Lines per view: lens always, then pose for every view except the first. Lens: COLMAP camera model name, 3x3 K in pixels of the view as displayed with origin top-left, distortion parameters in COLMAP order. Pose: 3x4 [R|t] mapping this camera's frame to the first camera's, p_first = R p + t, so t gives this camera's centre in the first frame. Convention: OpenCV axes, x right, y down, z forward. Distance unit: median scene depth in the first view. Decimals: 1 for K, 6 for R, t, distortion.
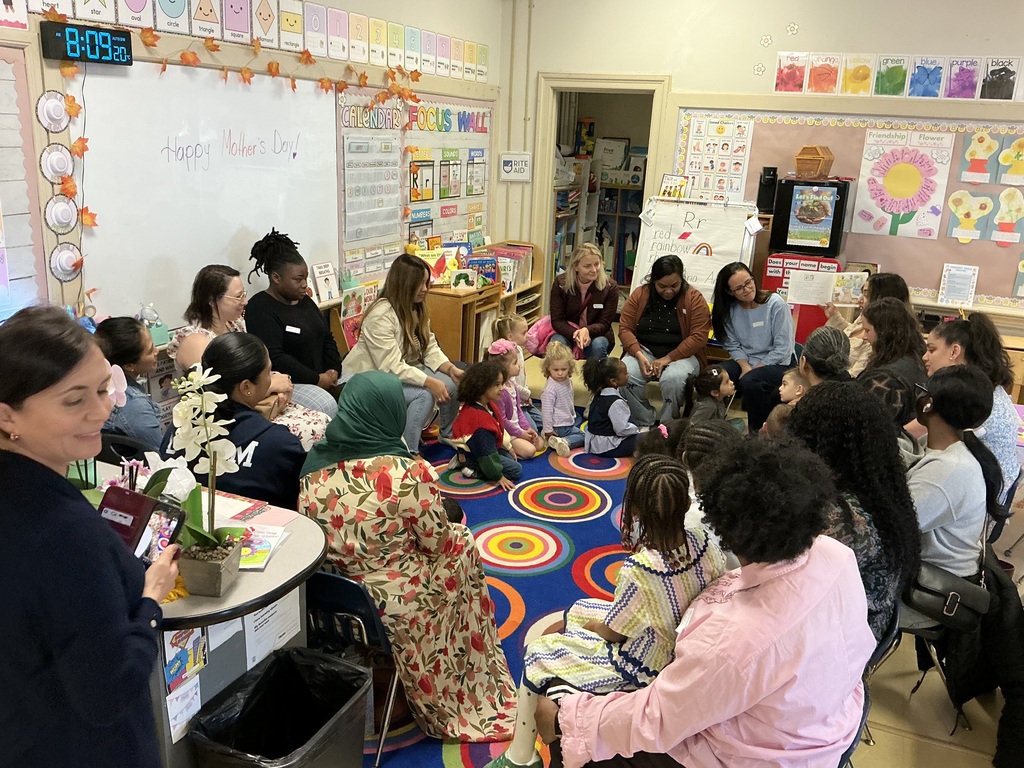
lens RADIAL K [[874.2, 0, 511.8], [0, 874.2, 386.4], [0, 0, 1]] dist [0.063737, -0.101539]
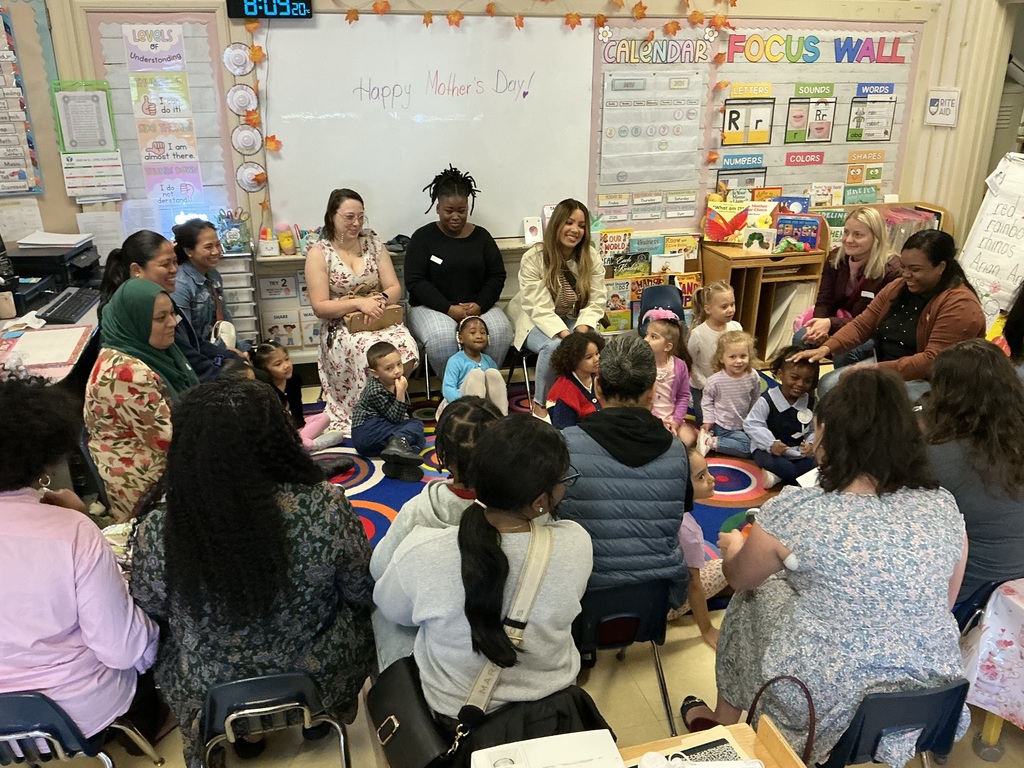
lens RADIAL K [[874.2, 0, 505.9], [0, 874.2, 387.9], [0, 0, 1]] dist [0.063737, -0.101539]
pose [[0.638482, 0.247159, -0.728871, 0.514362], [-0.195946, 0.968028, 0.156610, -0.078161], [0.744275, 0.042827, 0.666498, 0.283353]]
